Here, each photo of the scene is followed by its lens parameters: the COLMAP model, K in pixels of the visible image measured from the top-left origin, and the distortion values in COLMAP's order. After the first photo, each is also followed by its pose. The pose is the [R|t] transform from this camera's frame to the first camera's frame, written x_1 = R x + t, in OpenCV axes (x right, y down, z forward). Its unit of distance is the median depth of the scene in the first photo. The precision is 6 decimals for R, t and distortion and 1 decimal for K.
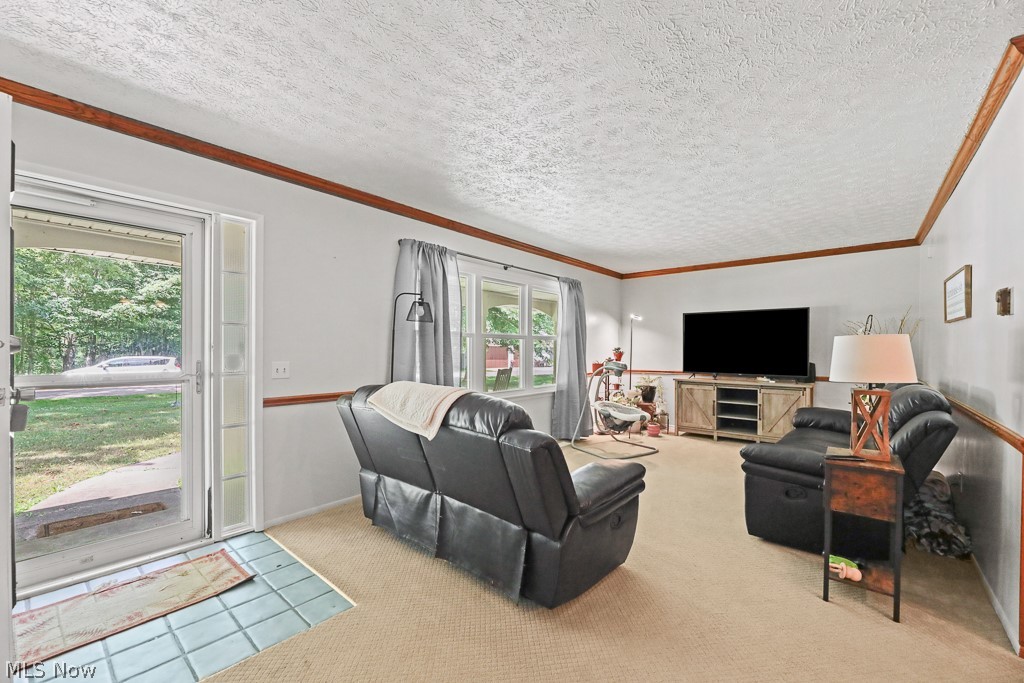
lens RADIAL K [[427.6, 0, 510.4], [0, 427.6, 351.9], [0, 0, 1]] dist [-0.009177, -0.001225]
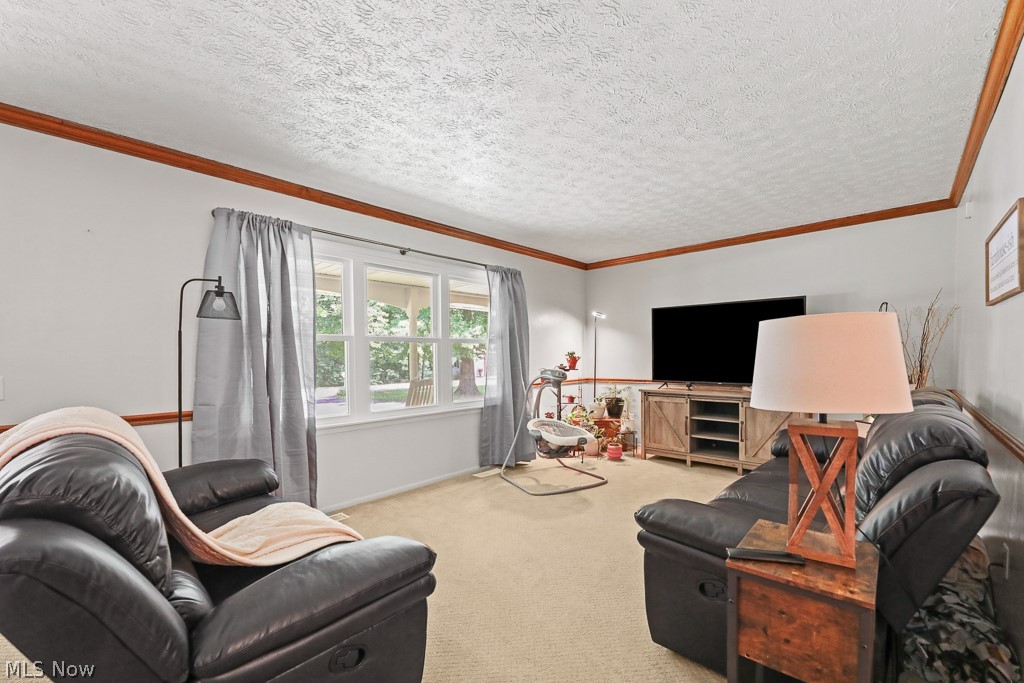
lens RADIAL K [[427.6, 0, 518.7], [0, 427.6, 369.7], [0, 0, 1]] dist [-0.009177, -0.001225]
pose [[0.998742, -0.011752, -0.048749, 0.285780], [0.012976, 0.999606, 0.024873, 0.003468], [0.048437, -0.025475, 0.998501, 0.264374]]
